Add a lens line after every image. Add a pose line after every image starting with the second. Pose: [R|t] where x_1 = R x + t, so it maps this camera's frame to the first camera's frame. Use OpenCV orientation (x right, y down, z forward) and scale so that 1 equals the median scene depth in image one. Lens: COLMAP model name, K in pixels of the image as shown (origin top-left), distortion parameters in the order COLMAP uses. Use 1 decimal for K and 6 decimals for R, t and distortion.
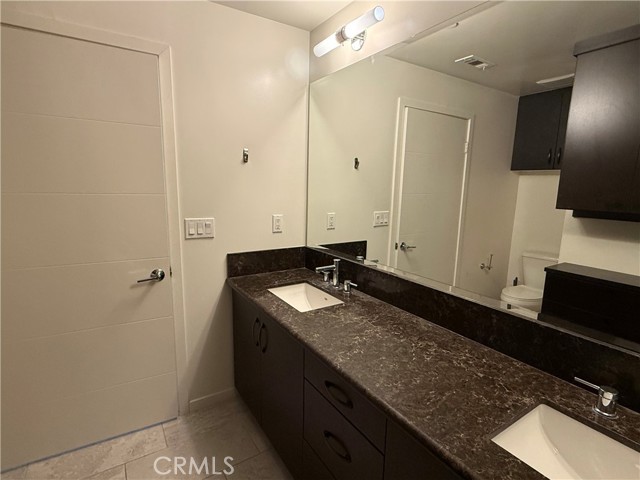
lens RADIAL K [[343.9, 0, 319.5], [0, 343.9, 242.1], [0, 0, 1]] dist [0.006982, 0.001542]
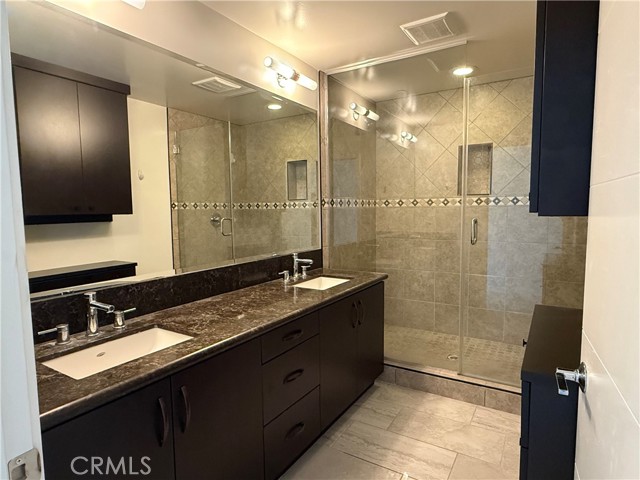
lens RADIAL K [[375.4, 0, 319.2], [0, 375.4, 241.6], [0, 0, 1]] dist [-0.000832, -0.002602]
pose [[-0.443921, -0.101036, 0.890352, -0.968476], [0.154308, 0.970159, 0.187029, -0.145834], [-0.882680, 0.220415, -0.415083, 1.056760]]
